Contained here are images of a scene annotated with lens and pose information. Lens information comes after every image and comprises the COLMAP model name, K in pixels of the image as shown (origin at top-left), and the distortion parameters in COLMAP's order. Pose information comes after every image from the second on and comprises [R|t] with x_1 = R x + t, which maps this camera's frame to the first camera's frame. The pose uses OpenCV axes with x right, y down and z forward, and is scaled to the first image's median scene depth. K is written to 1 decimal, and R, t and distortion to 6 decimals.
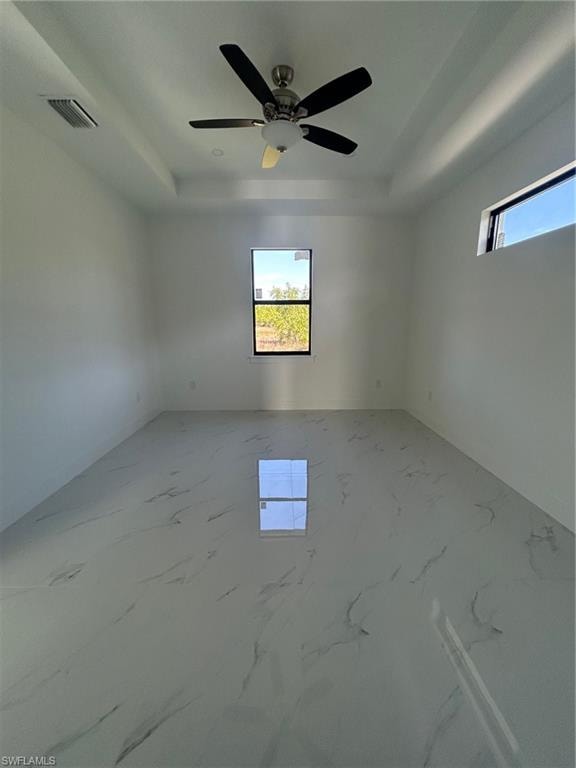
lens RADIAL K [[310.2, 0, 289.4], [0, 310.2, 384.7], [0, 0, 1]] dist [0.000337, -0.000216]
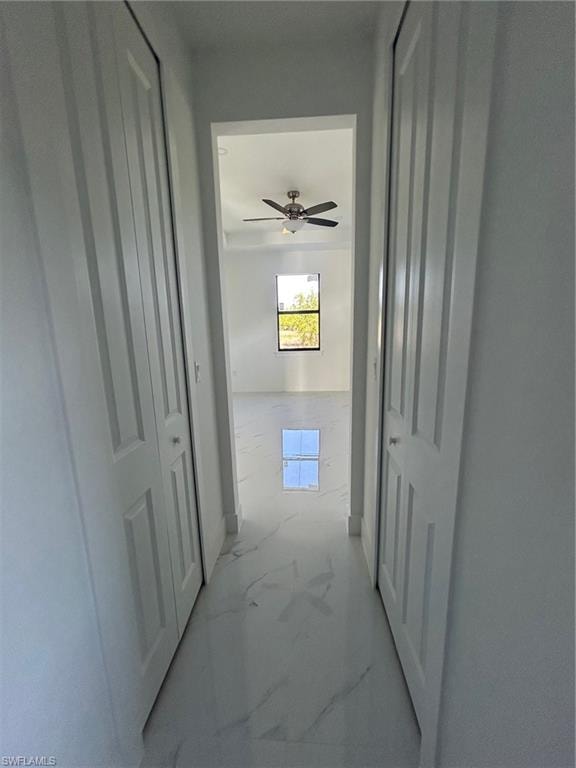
lens RADIAL K [[310.2, 0, 289.4], [0, 310.2, 384.7], [0, 0, 1]] dist [0.000337, -0.000216]
pose [[0.997107, -0.005888, -0.075777, 0.037292], [0.005123, 0.999934, -0.010286, 0.067637], [0.075833, 0.009868, 0.997072, -0.359136]]
